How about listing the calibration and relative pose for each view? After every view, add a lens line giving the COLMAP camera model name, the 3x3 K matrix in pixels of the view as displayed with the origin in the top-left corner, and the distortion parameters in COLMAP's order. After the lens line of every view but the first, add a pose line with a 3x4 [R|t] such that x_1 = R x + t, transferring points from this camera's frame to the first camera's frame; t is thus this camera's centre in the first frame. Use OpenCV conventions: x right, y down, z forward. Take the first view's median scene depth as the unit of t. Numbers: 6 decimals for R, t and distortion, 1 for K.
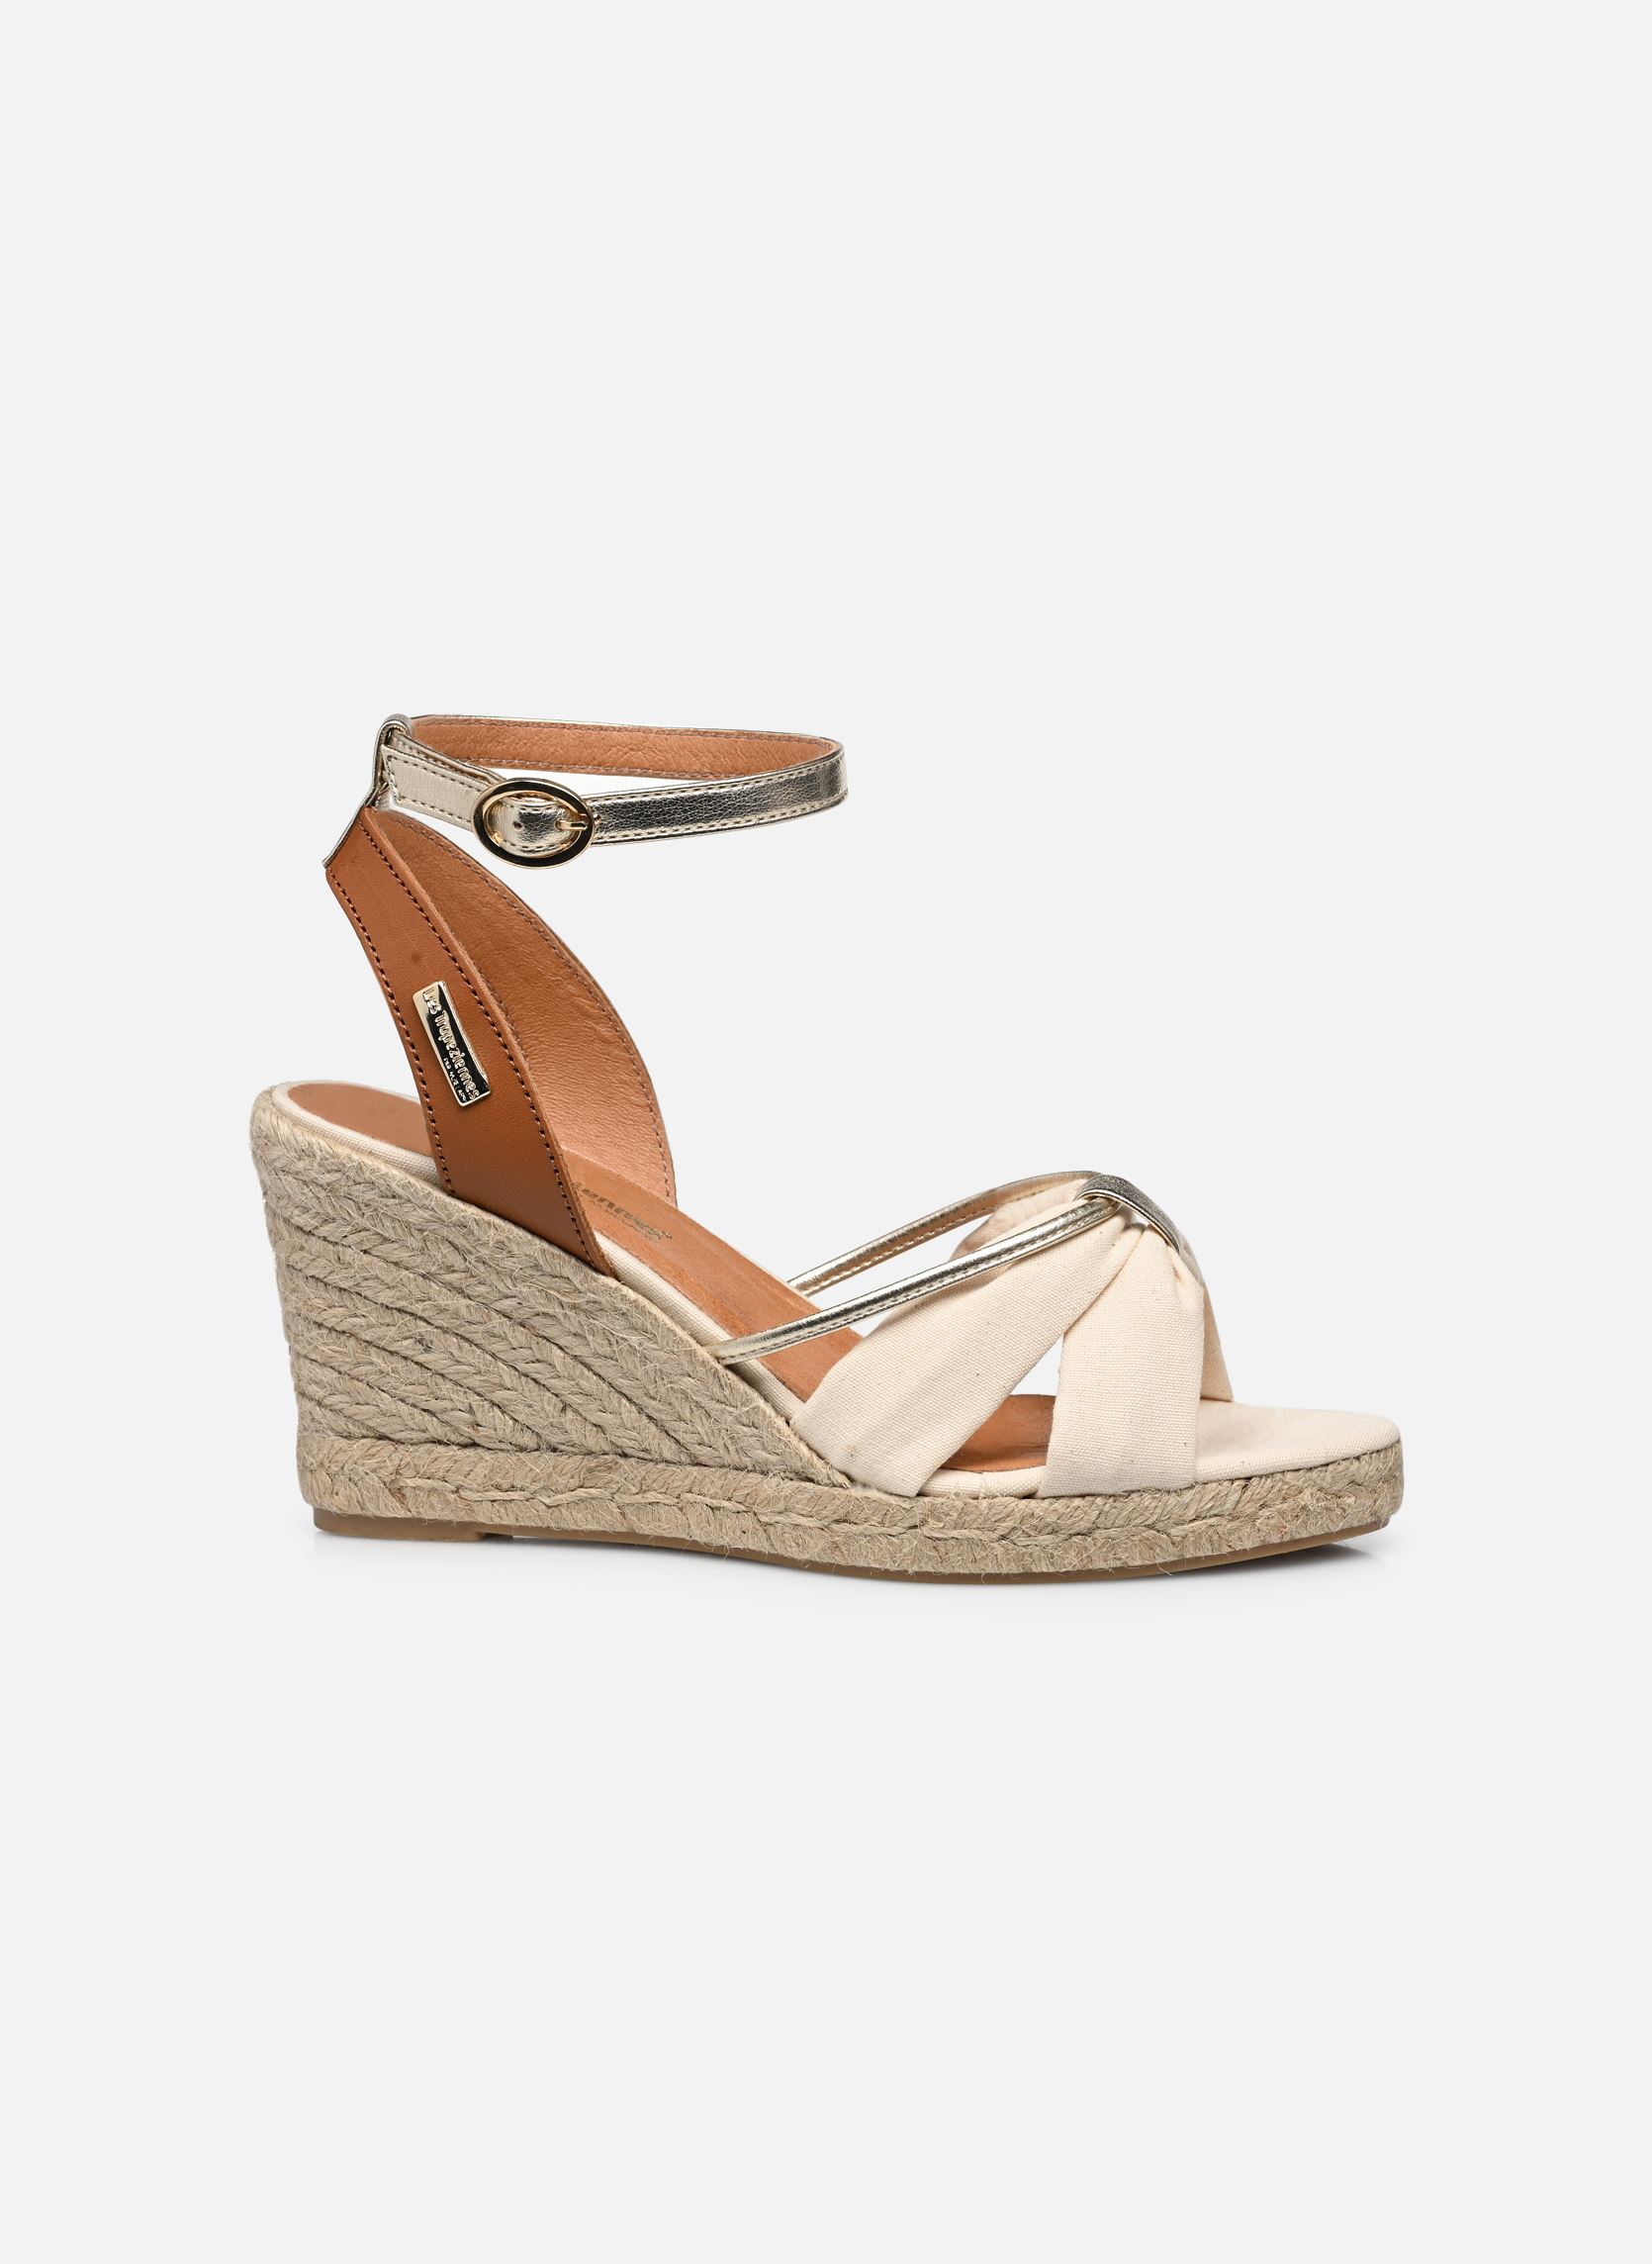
lens RADIAL K [[9917.4, 0, 826.3], [0, 9917.4, 1132.2], [0, 0, 1]] dist [-0.436494, 0.000000]
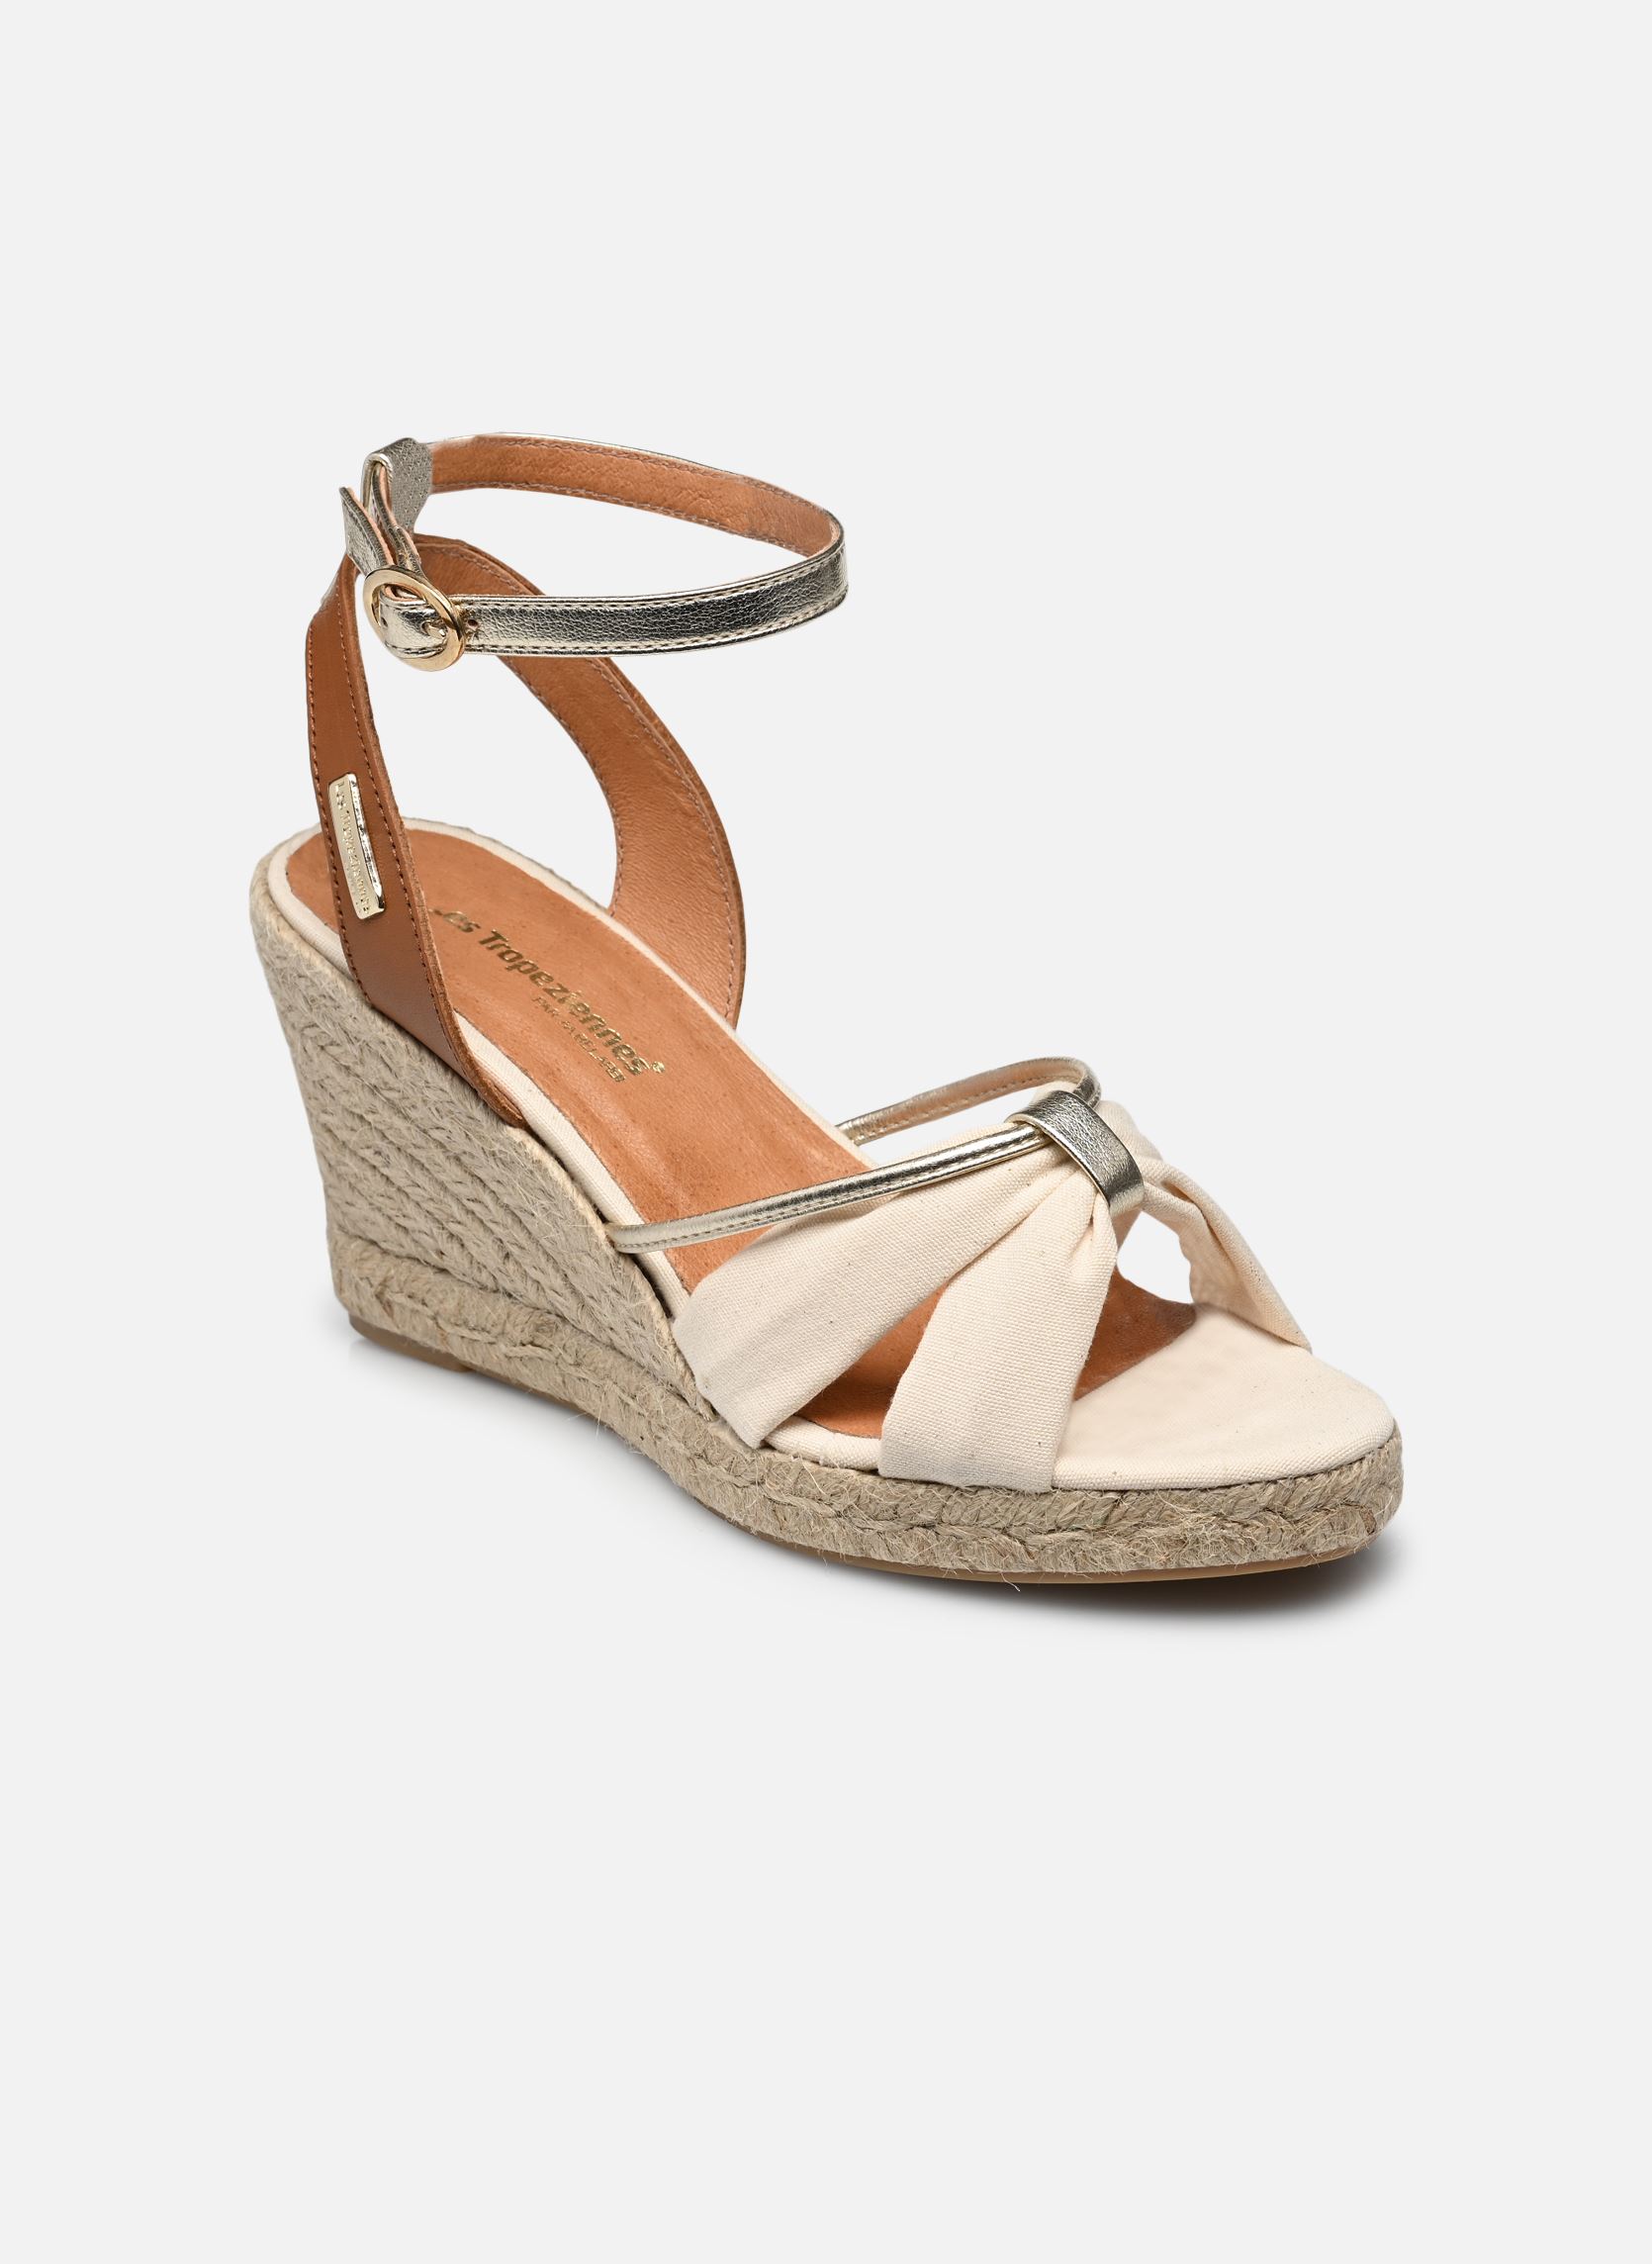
lens RADIAL K [[9917.4, 0, 826.0], [0, 9917.4, 1131.9], [0, 0, 1]] dist [-0.436494, 0.000000]
pose [[0.741710, 0.189060, -0.643523, 0.556291], [0.003007, 0.958504, 0.285064, -0.232382], [0.670714, -0.213370, 0.710364, 0.398915]]
